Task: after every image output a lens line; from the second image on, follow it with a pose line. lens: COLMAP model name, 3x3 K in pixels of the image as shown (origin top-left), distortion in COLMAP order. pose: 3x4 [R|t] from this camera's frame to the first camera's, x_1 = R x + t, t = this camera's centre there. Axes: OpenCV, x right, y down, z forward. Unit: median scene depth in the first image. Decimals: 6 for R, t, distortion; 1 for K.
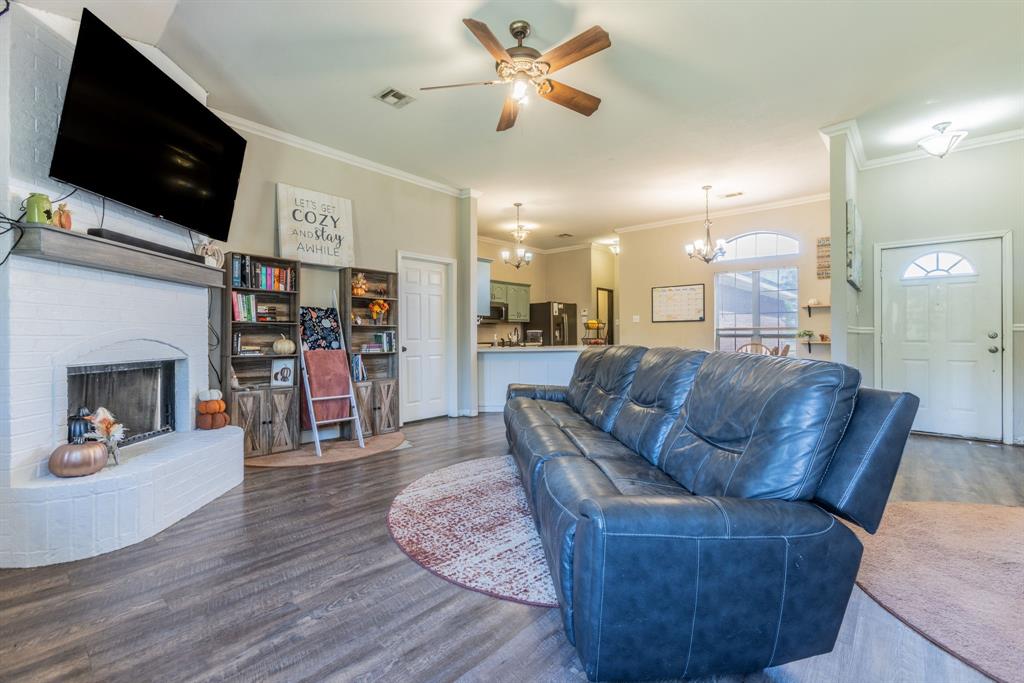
lens RADIAL K [[456.9, 0, 509.2], [0, 456.9, 336.5], [0, 0, 1]] dist [-0.003163, 0.001779]
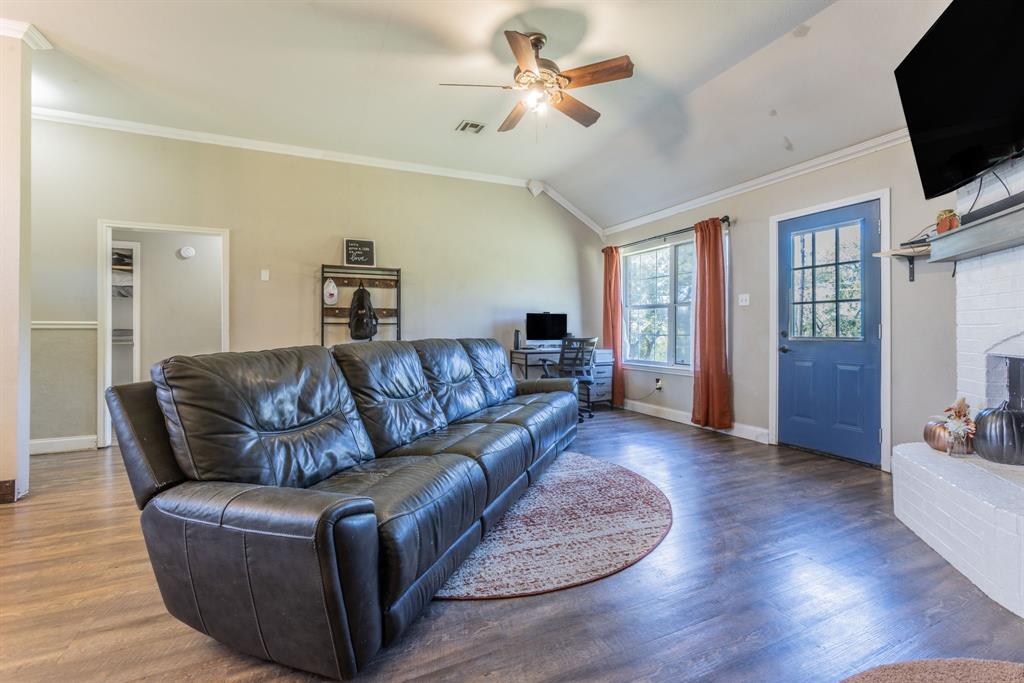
lens RADIAL K [[456.9, 0, 512.3], [0, 456.9, 334.7], [0, 0, 1]] dist [-0.003163, 0.001779]
pose [[-0.918788, 0.000504, 0.394751, -0.233029], [0.005457, 0.999920, 0.011424, 0.001687], [-0.394713, 0.012651, -0.918717, 1.396230]]
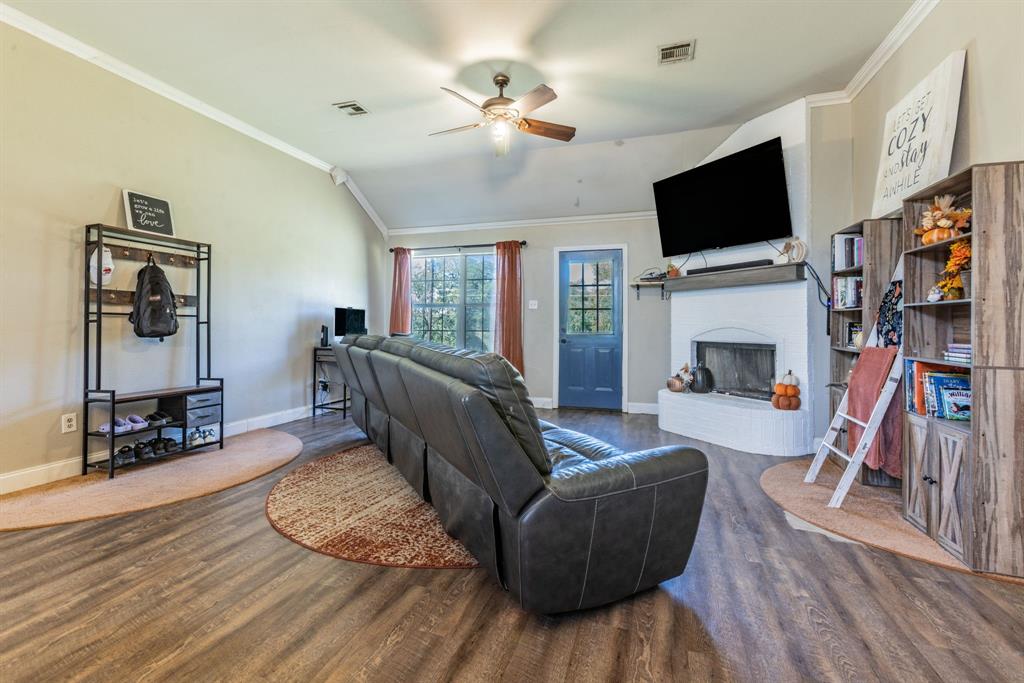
lens RADIAL K [[456.9, 0, 513.4], [0, 456.9, 321.6], [0, 0, 1]] dist [-0.003163, 0.001779]
pose [[-0.912885, -0.007462, -0.408148, 0.346860], [-0.004274, 0.999953, -0.008723, 0.001081], [0.408194, -0.006218, -0.912874, 1.497269]]
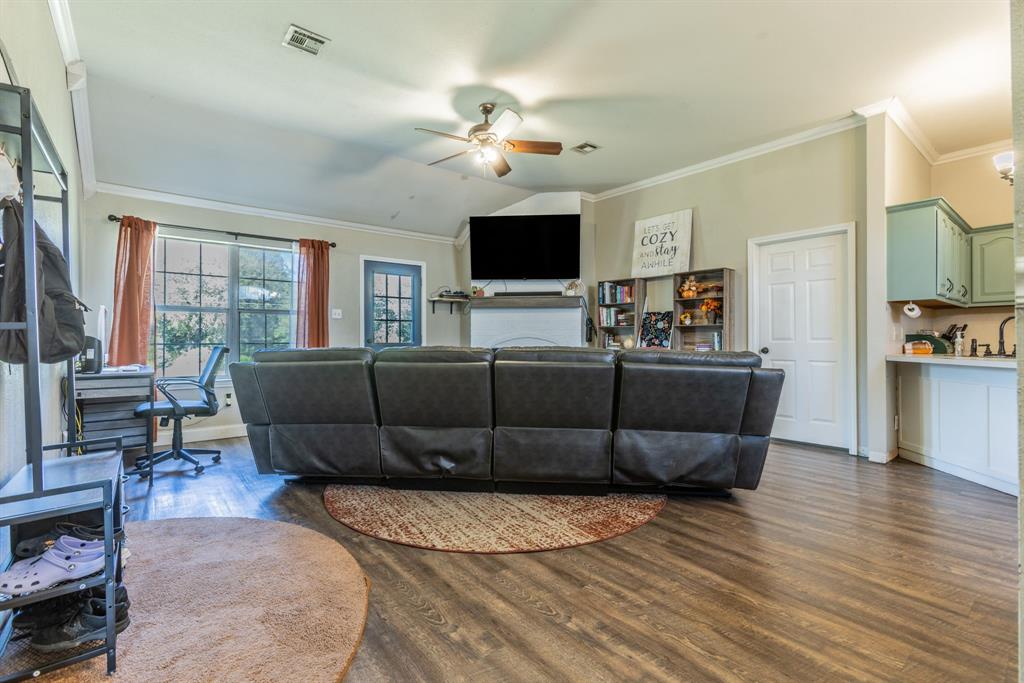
lens RADIAL K [[456.9, 0, 507.1], [0, 456.9, 340.0], [0, 0, 1]] dist [-0.003163, 0.001779]
pose [[-0.162484, 0.006942, -0.986687, 0.933361], [0.000098, 0.999975, 0.007020, 0.001867], [0.986711, 0.001044, -0.162481, 0.894711]]
